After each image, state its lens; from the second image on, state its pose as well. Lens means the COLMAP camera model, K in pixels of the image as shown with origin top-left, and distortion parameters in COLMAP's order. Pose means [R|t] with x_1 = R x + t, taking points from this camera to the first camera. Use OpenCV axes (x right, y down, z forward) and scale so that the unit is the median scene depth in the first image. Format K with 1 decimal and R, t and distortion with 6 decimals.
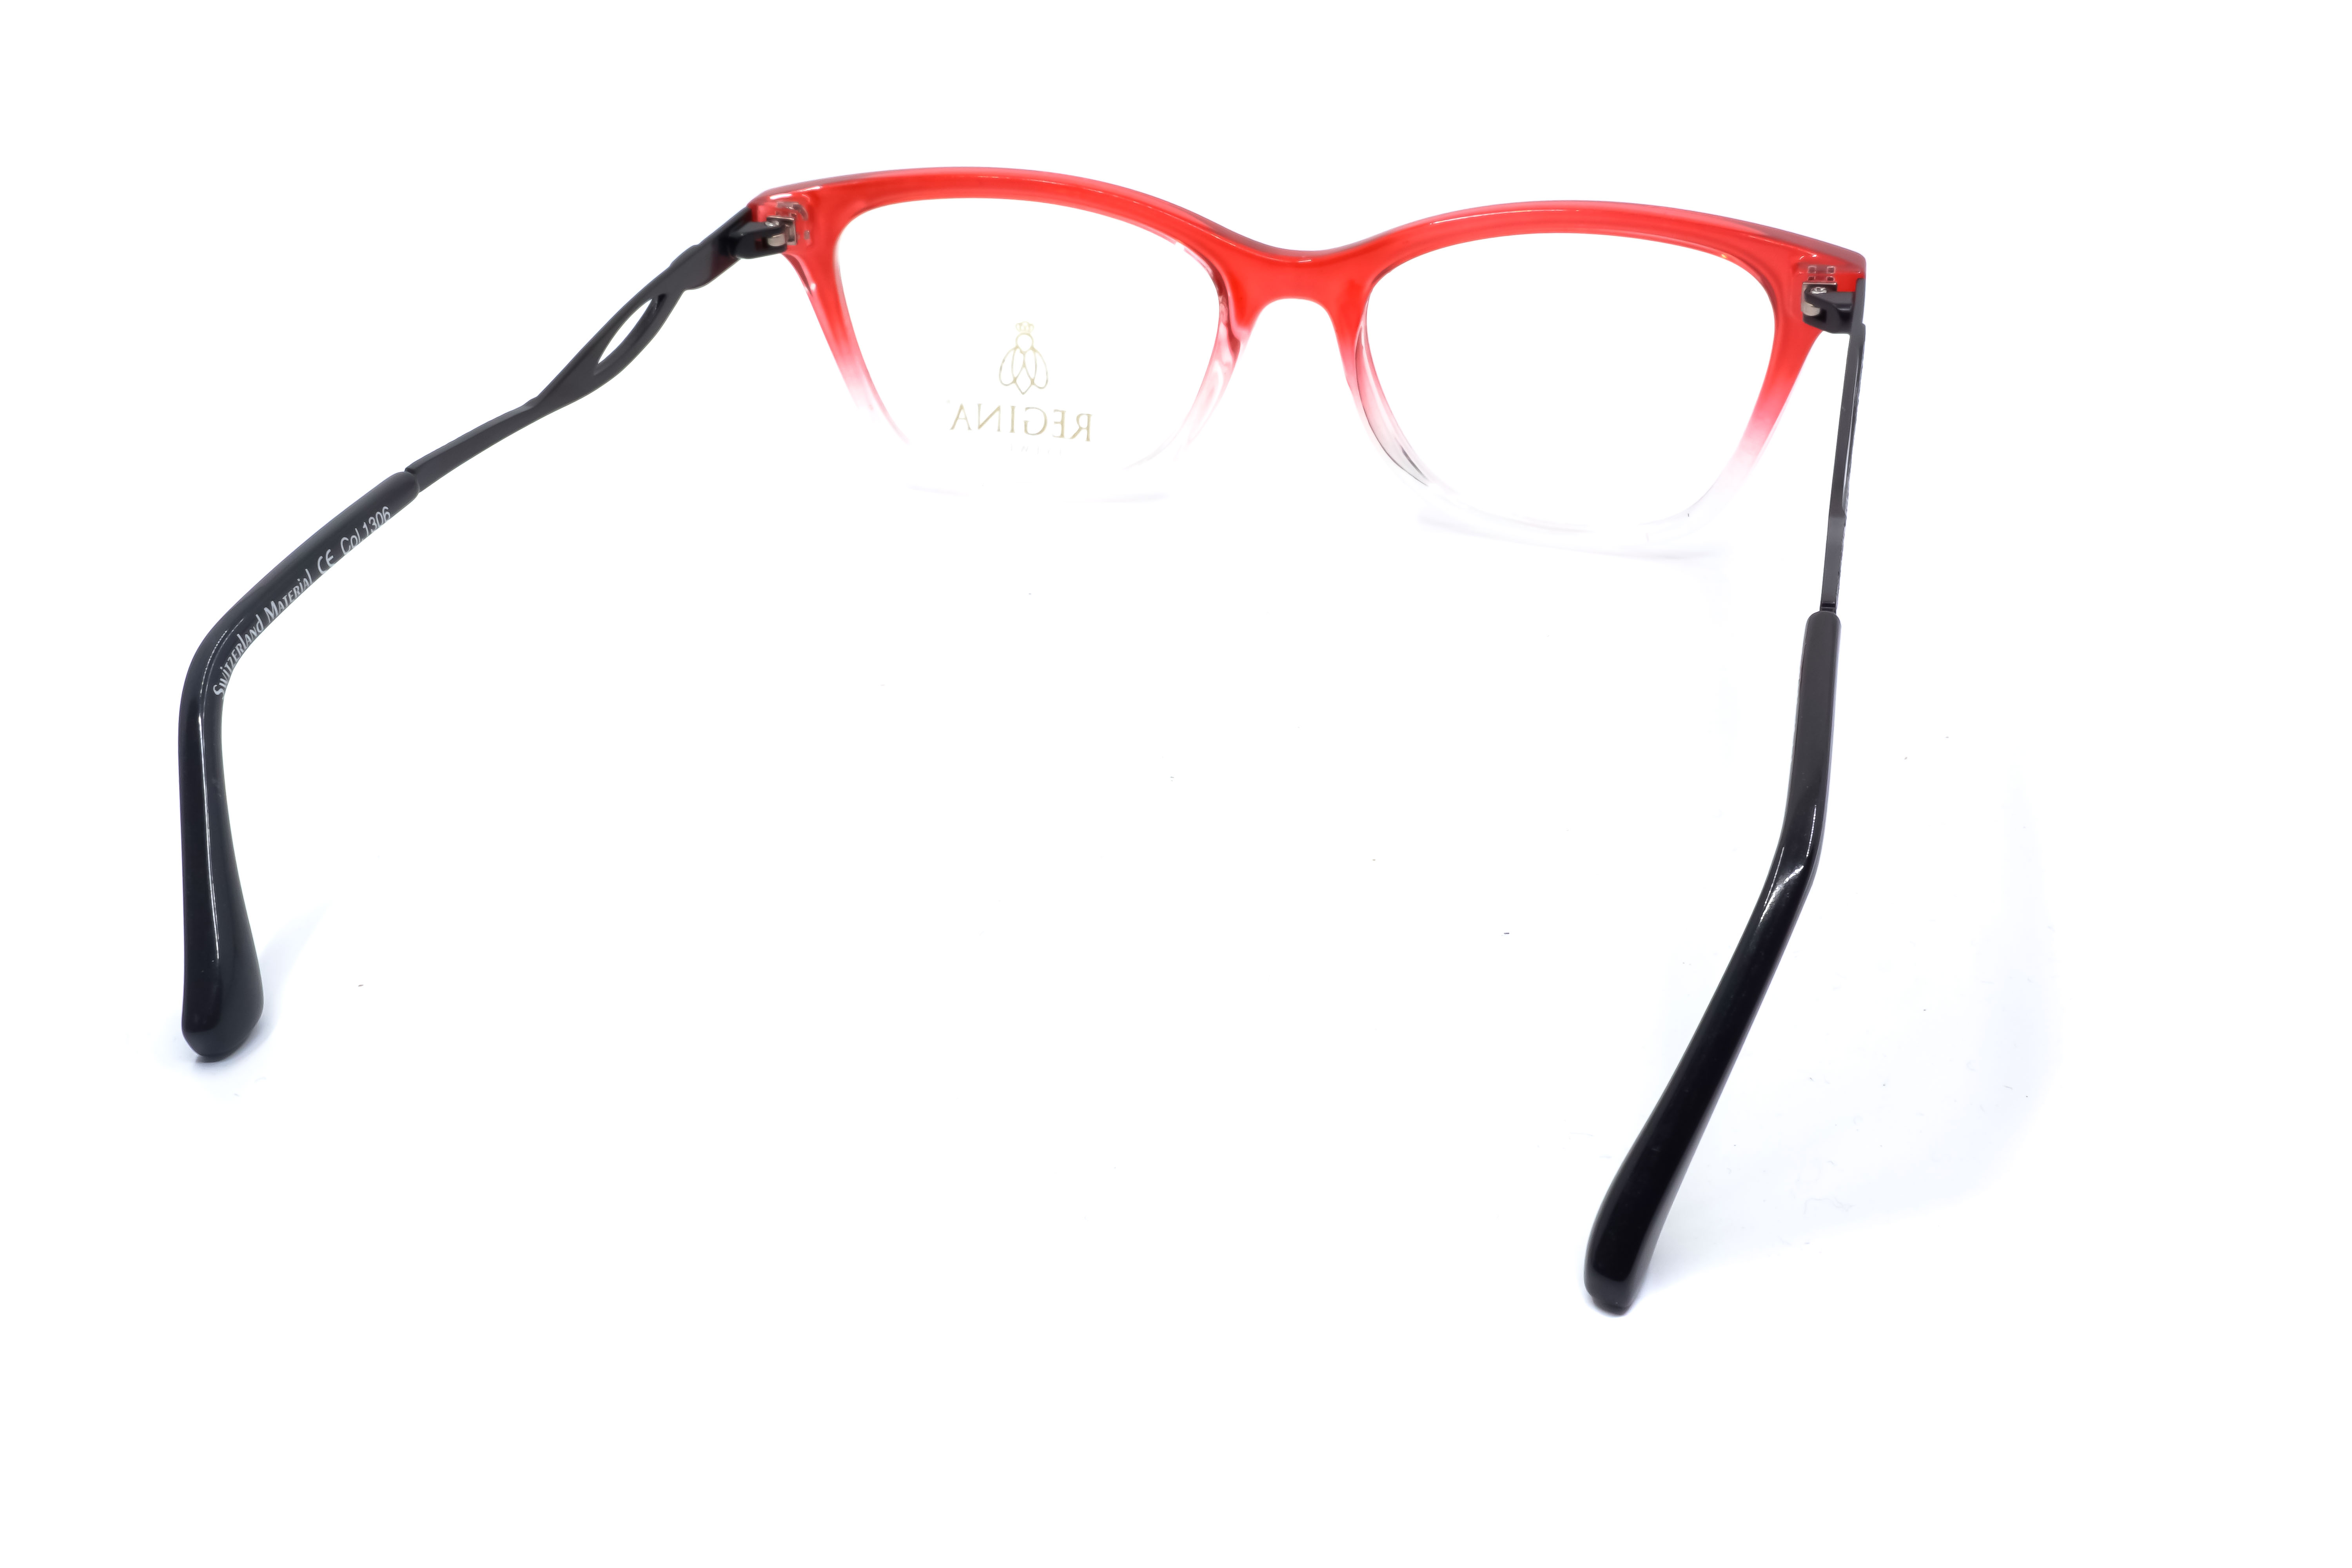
lens RADIAL K [[2352.2, 0, 1173.5], [0, 2352.2, 822.9], [0, 0, 1]] dist [-0.006742, -0.010638]
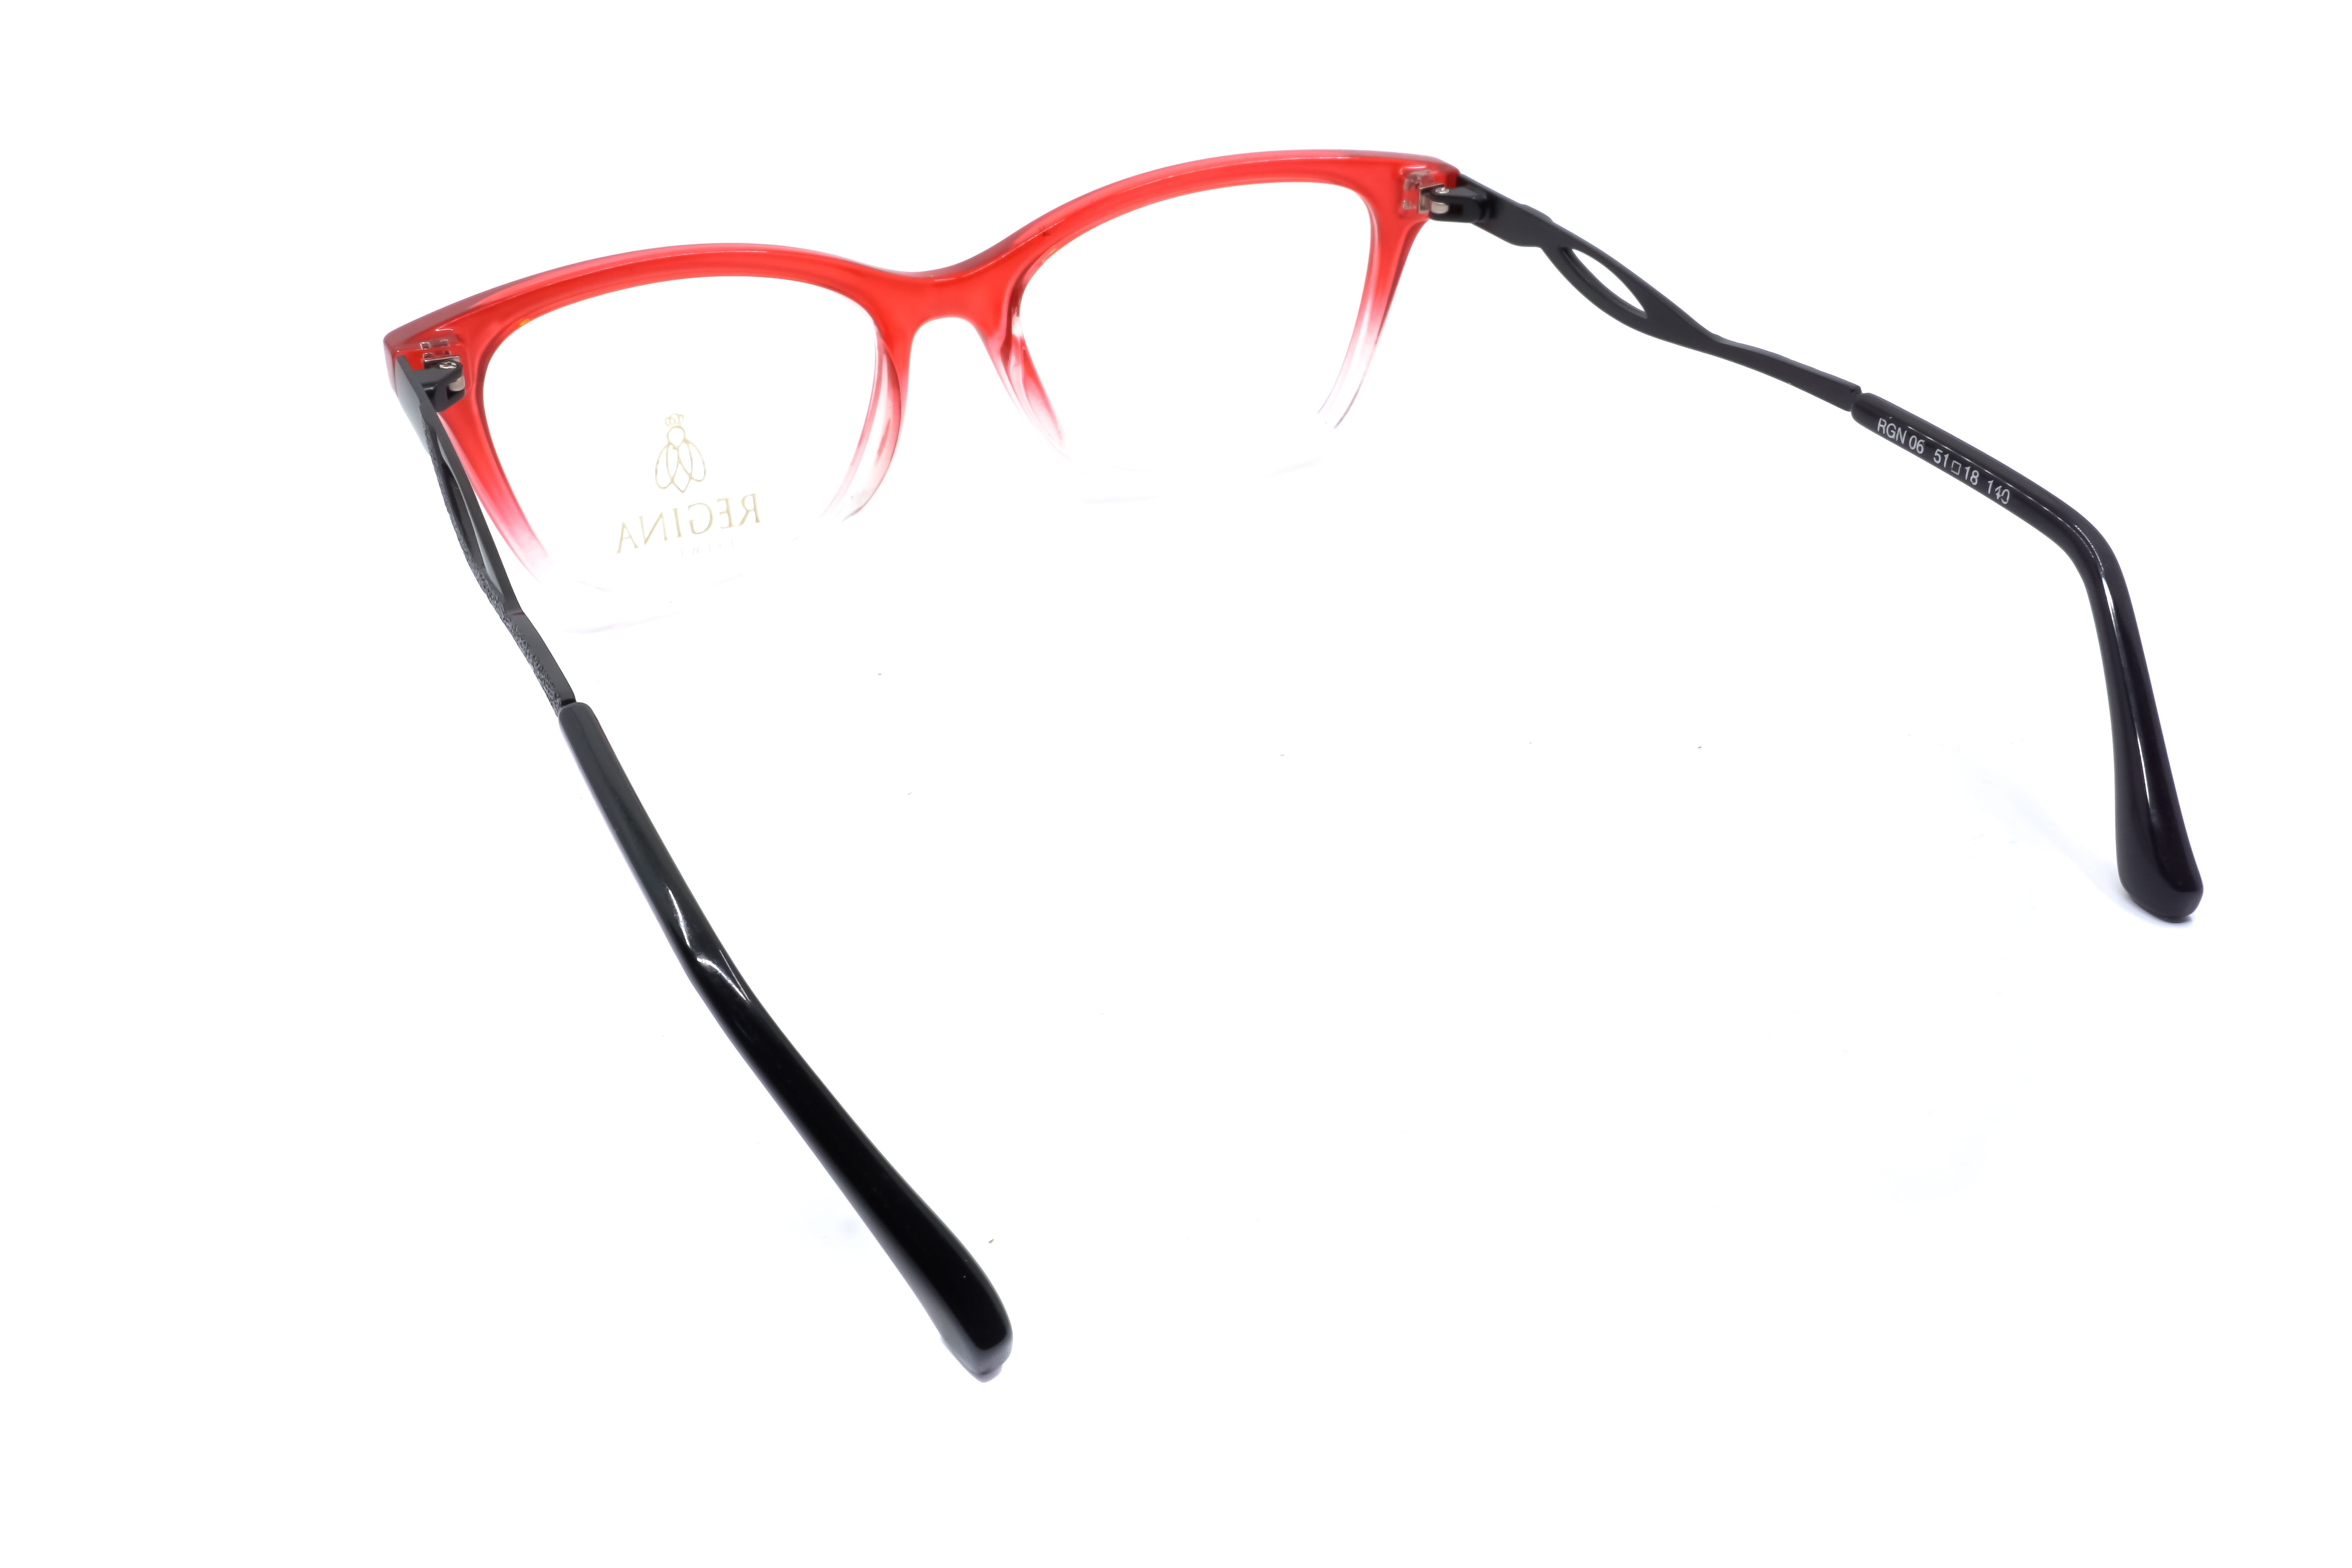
lens RADIAL K [[2397.7, 0, 1176.0], [0, 2397.7, 784.0], [0, 0, 1]] dist [-0.000597, -0.008587]
pose [[0.712029, -0.337874, 0.615512, -0.564791], [0.357446, 0.928942, 0.096429, -0.104173], [-0.604356, 0.151352, 0.782206, 0.186411]]
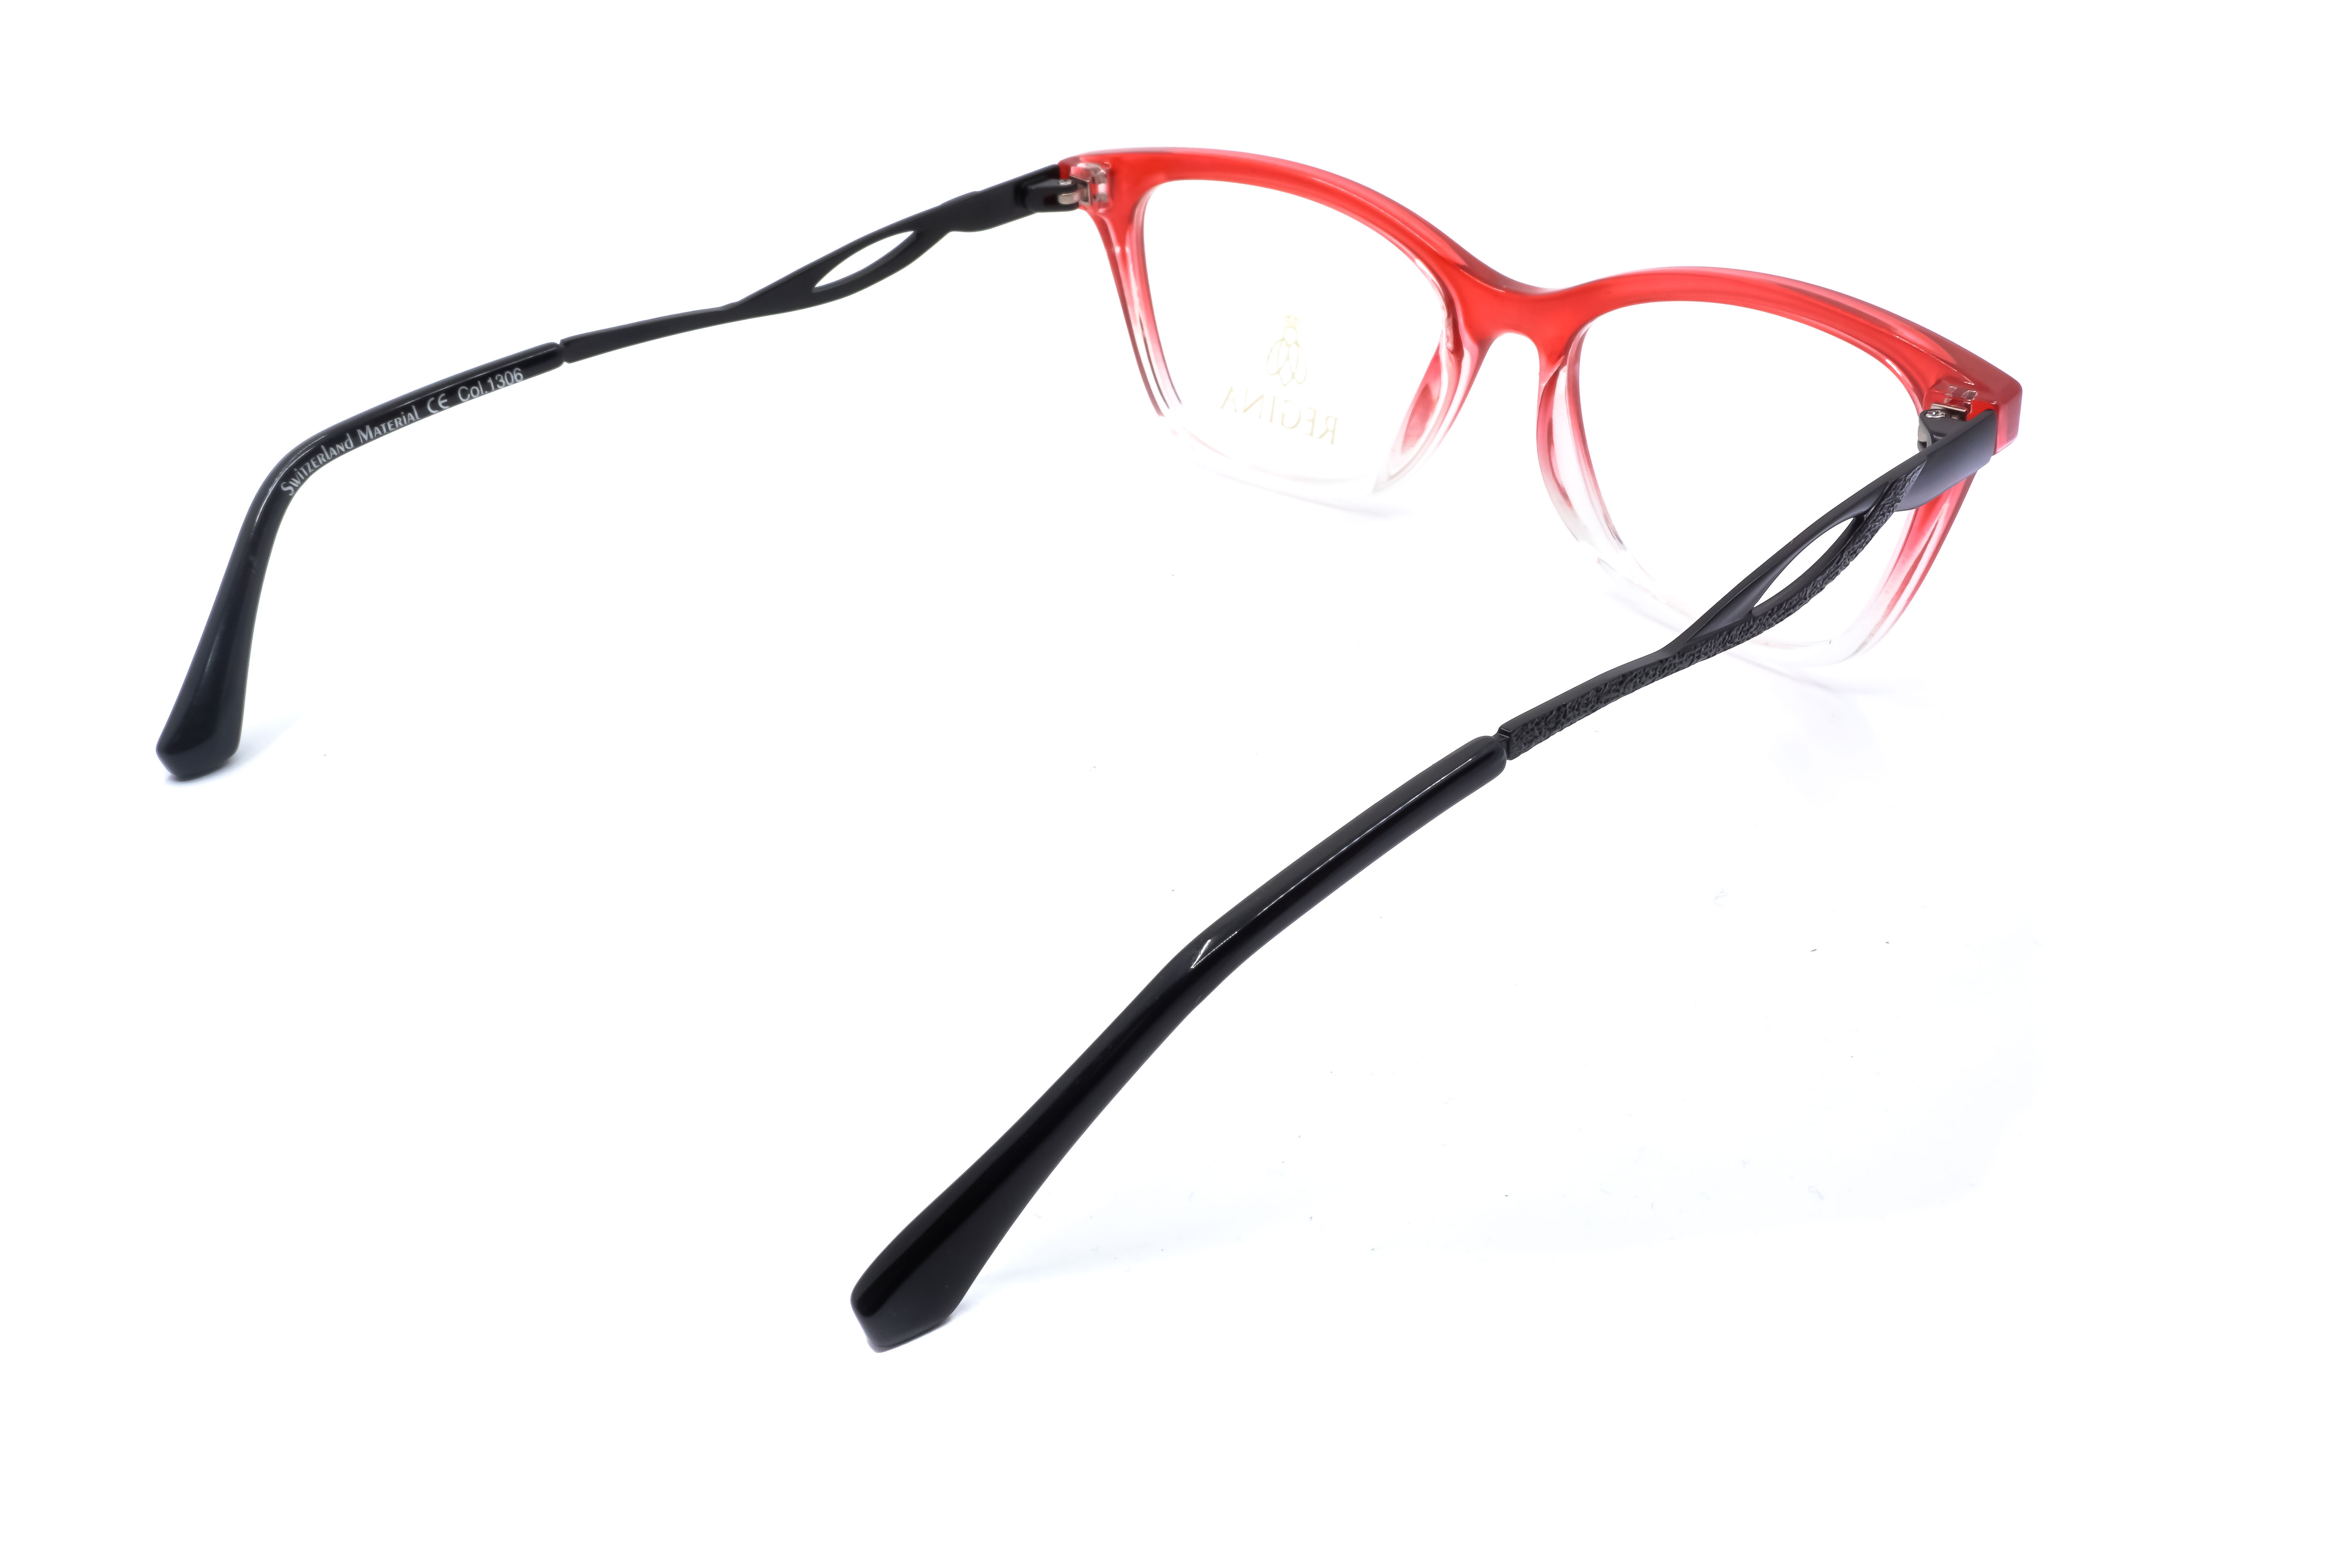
lens RADIAL K [[2311.7, 0, 1170.8], [0, 2311.7, 854.8], [0, 0, 1]] dist [-0.005052, -0.003307]
pose [[0.867365, 0.259397, -0.424724, 0.385454], [-0.248141, 0.965185, 0.082730, -0.061637], [0.431397, 0.033634, 0.901535, 0.098537]]
